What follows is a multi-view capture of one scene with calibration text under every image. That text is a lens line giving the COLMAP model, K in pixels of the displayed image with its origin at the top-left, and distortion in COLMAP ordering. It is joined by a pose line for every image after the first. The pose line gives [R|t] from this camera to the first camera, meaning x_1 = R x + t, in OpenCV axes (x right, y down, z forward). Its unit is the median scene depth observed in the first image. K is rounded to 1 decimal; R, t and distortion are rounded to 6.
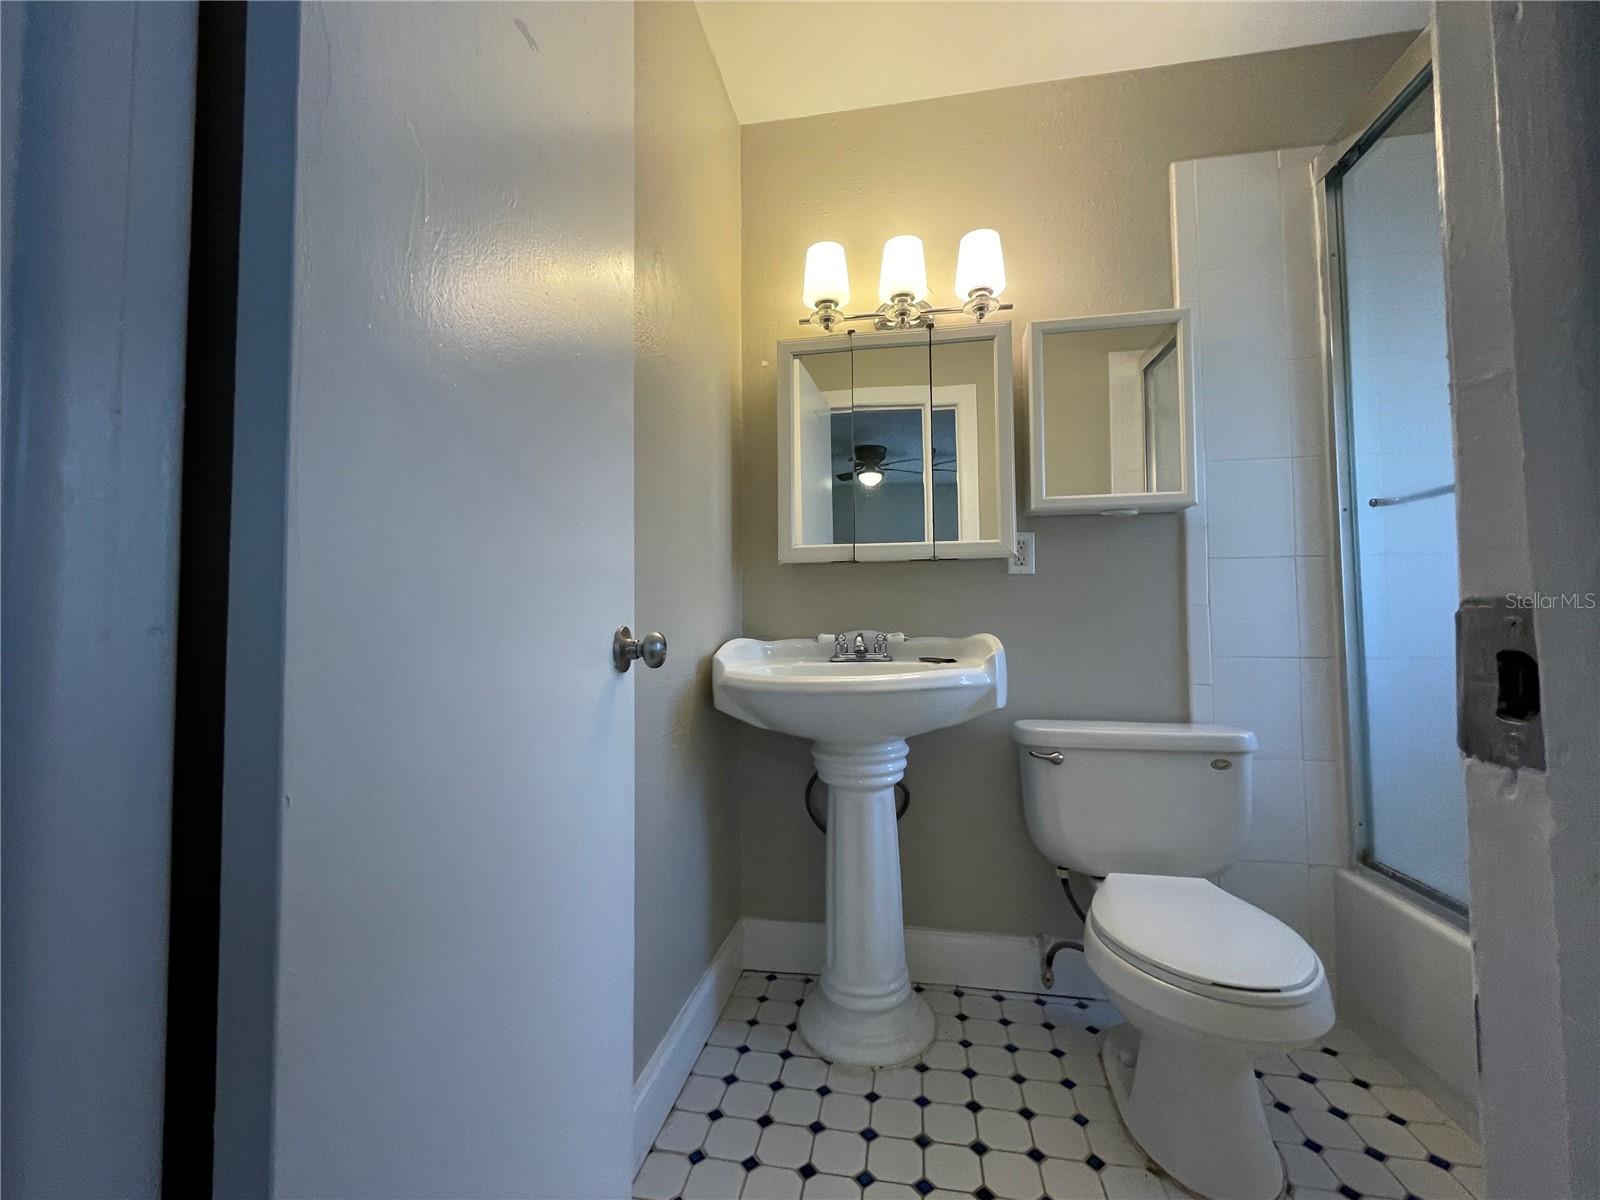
lens RADIAL K [[884.5, 0, 1121.4], [0, 884.5, 674.4], [0, 0, 1]] dist [0.000335, 0.000267]
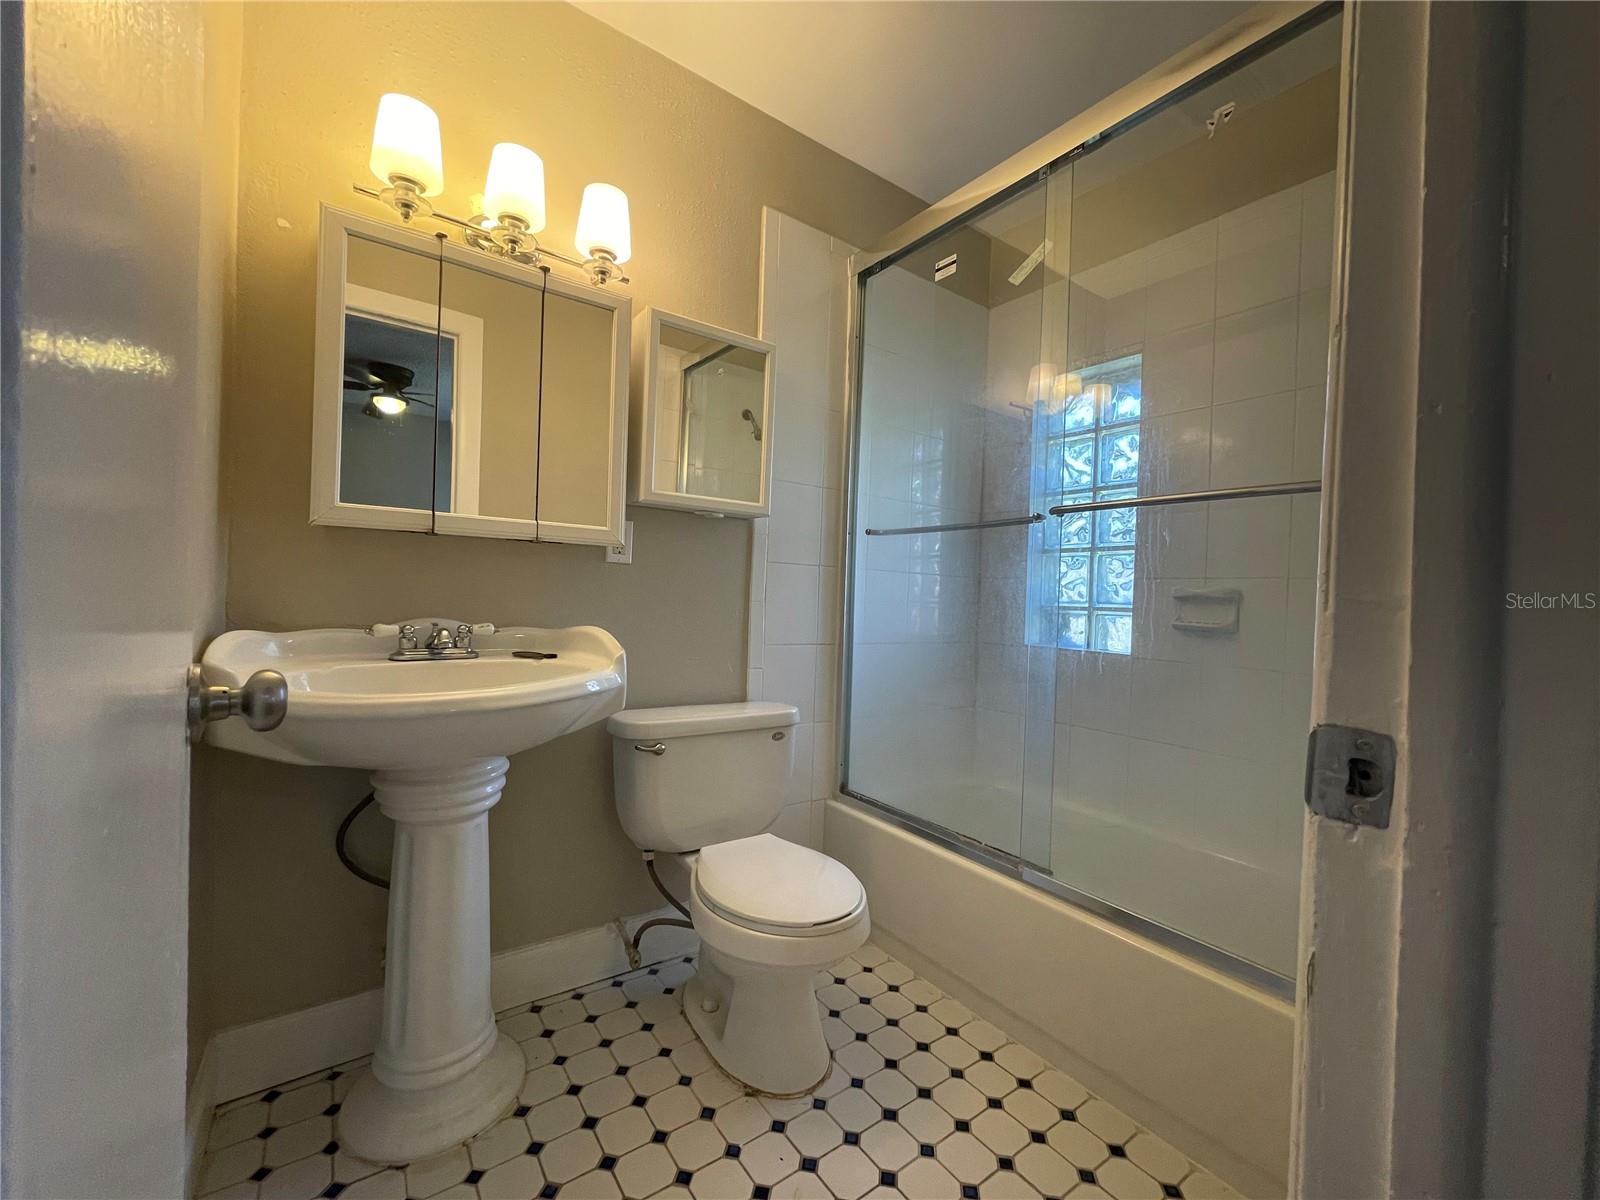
lens RADIAL K [[645.7, 0, 799.9], [0, 645.7, 597.5], [0, 0, 1]] dist [-0.002404, 0.000381]
pose [[0.698272, 0.028178, 0.715277, -0.490878], [-0.077991, 0.996271, 0.036889, -0.119300], [-0.711571, -0.081544, 0.697866, 0.363886]]
